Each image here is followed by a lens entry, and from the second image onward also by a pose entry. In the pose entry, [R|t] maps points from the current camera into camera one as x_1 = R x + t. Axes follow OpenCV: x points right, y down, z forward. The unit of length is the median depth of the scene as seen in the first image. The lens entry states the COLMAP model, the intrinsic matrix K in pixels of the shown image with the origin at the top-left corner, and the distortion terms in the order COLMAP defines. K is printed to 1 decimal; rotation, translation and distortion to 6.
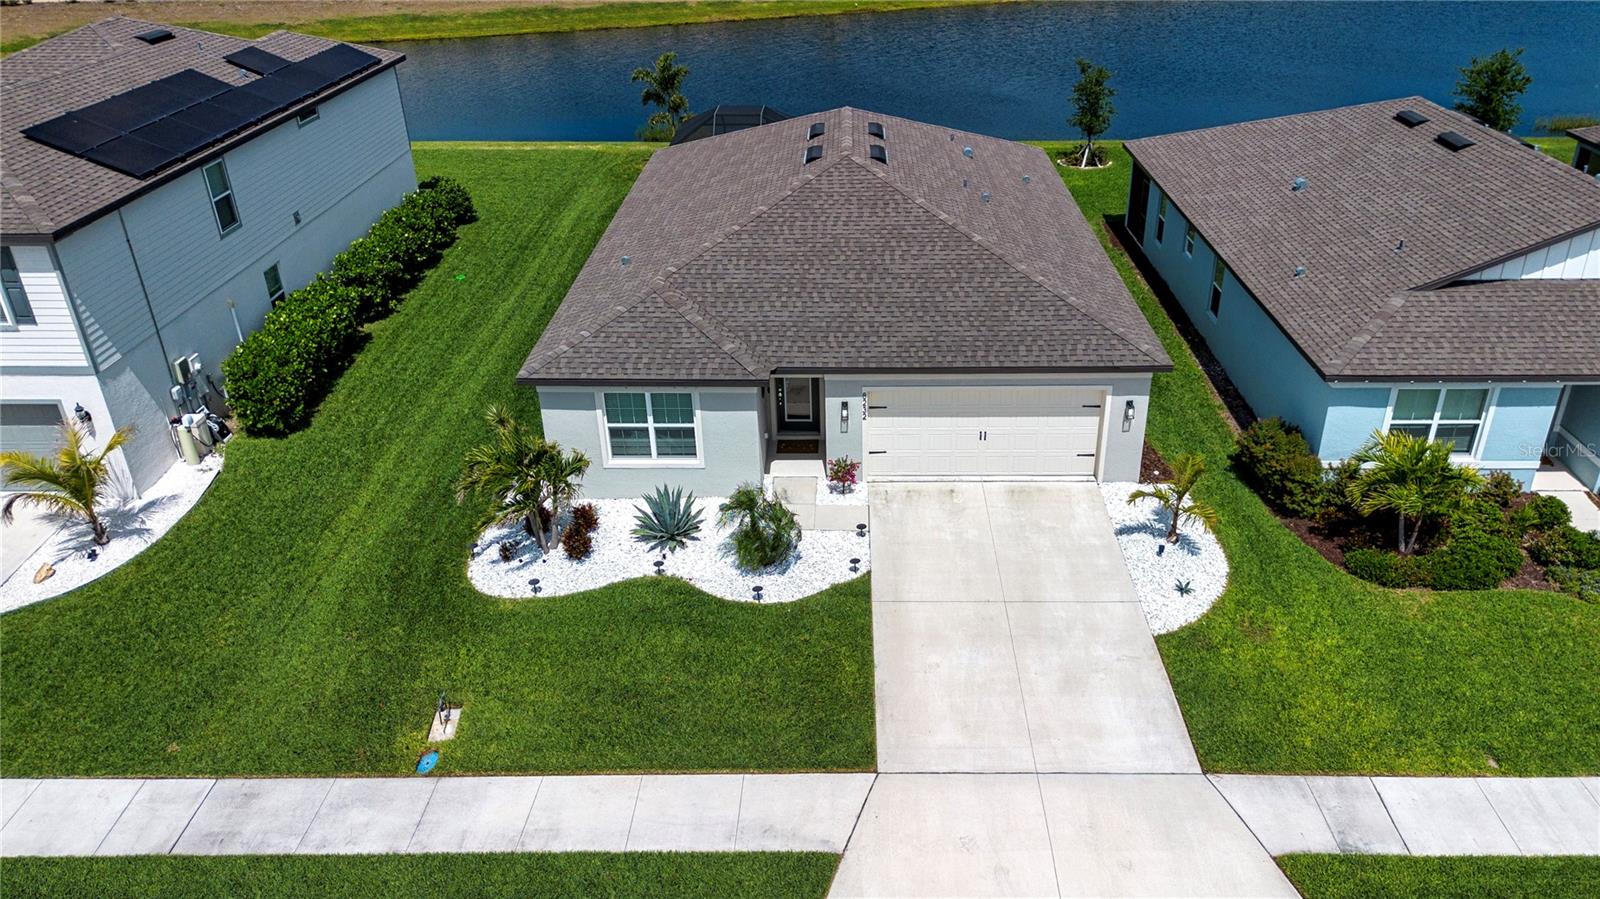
lens RADIAL K [[1159.8, 0, 818.9], [0, 1159.8, 450.0], [0, 0, 1]] dist [0.039345, -0.000171]
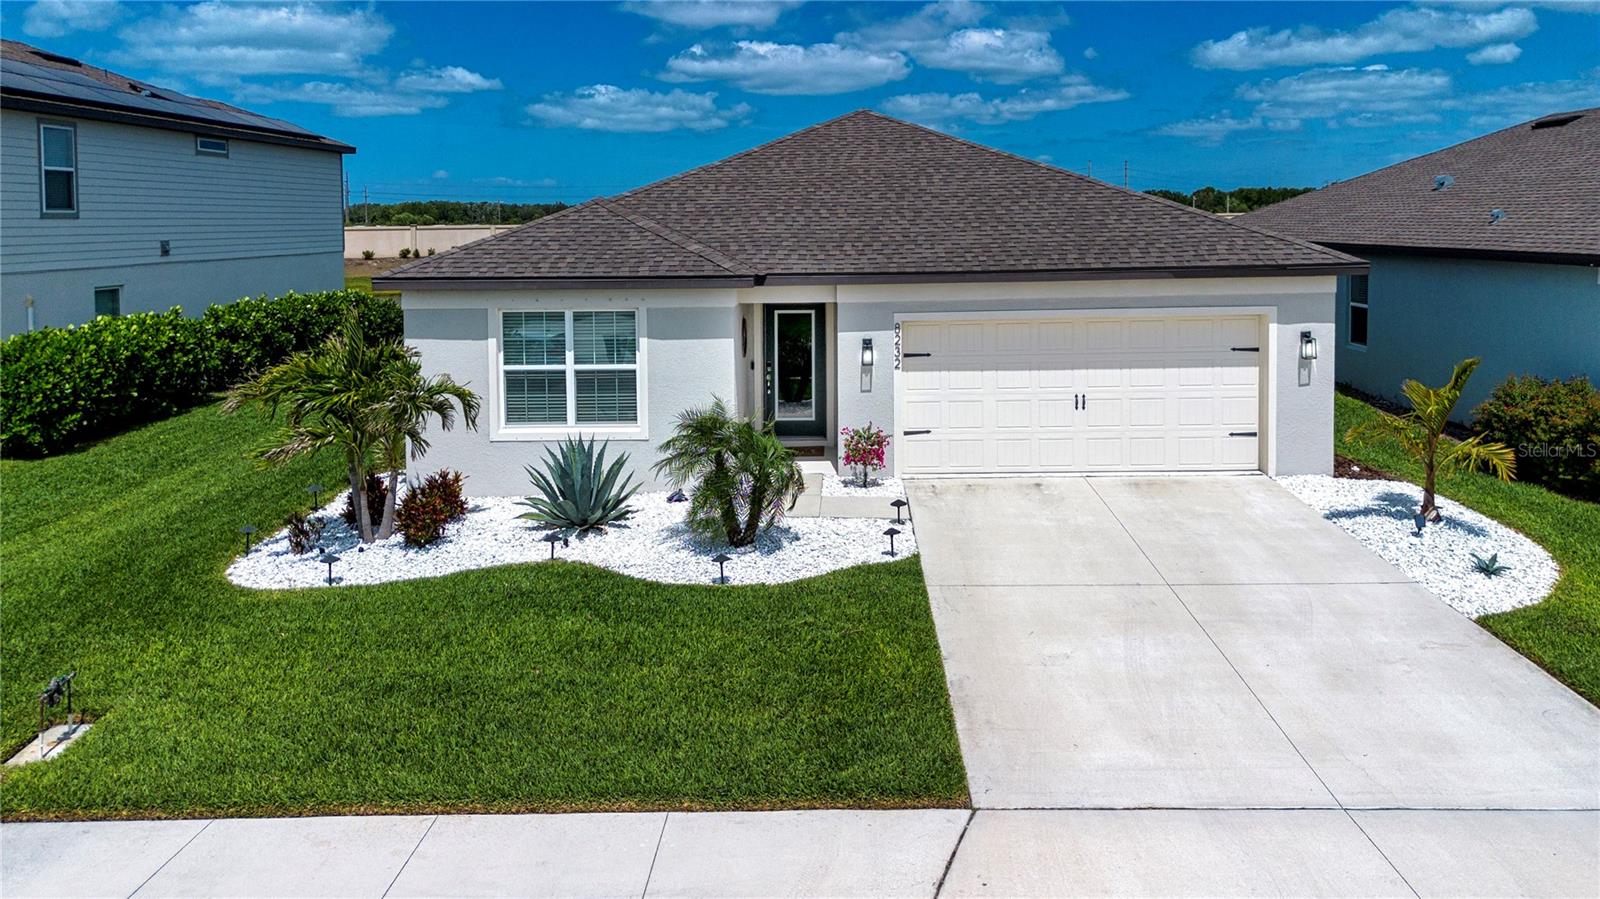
lens RADIAL K [[1052.9, 0, 800.0], [0, 1052.9, 449.5], [0, 0, 1]] dist [0.020926, -0.000982]
pose [[0.999883, 0.014680, -0.004342, -0.012703], [-0.015083, 0.896094, -0.443608, 0.282056], [-0.002622, 0.443621, 0.896211, 0.494345]]
